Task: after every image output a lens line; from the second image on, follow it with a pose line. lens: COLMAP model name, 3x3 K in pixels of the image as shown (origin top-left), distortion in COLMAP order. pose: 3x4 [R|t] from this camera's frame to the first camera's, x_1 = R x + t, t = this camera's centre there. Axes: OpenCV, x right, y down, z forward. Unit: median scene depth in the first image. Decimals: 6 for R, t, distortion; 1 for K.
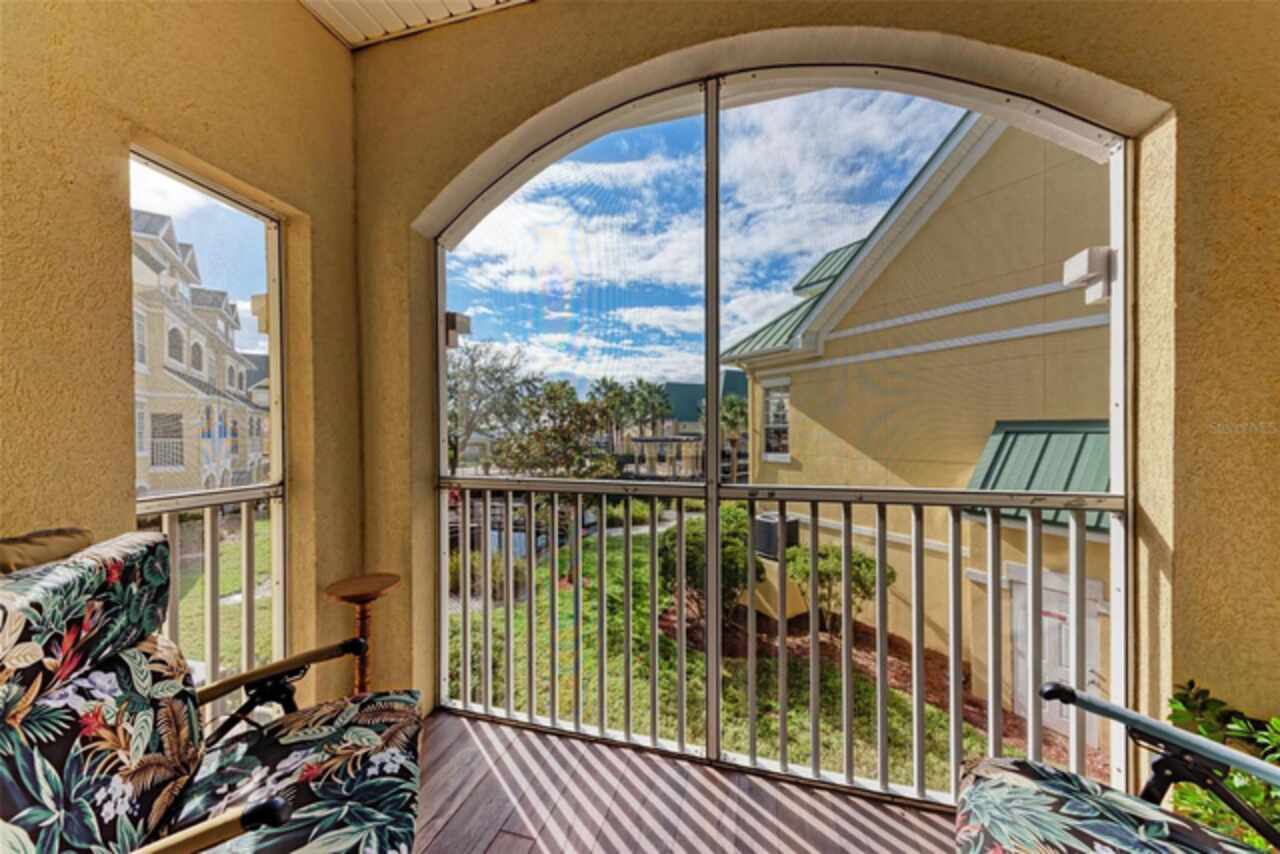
lens RADIAL K [[439.7, 0, 640.4], [0, 439.7, 429.2], [0, 0, 1]] dist [0.001631, -0.002048]
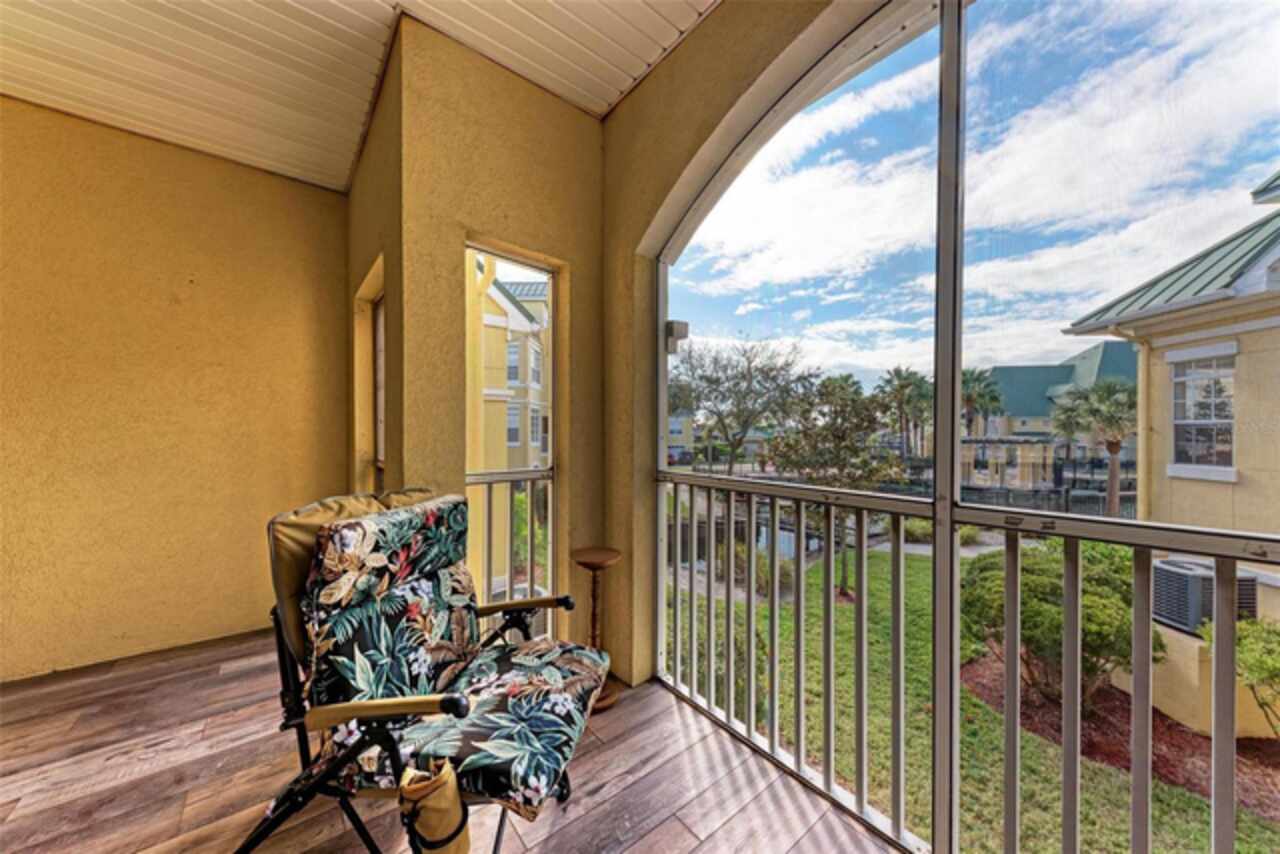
lens RADIAL K [[434.0, 0, 640.0], [0, 434.0, 427.0], [0, 0, 1]] dist [0.007539, 0.000041]
pose [[0.806200, -0.000609, -0.591643, 0.279543], [0.000449, 1.000000, -0.000416, -0.002041], [0.591643, 0.000069, 0.806200, 0.149901]]
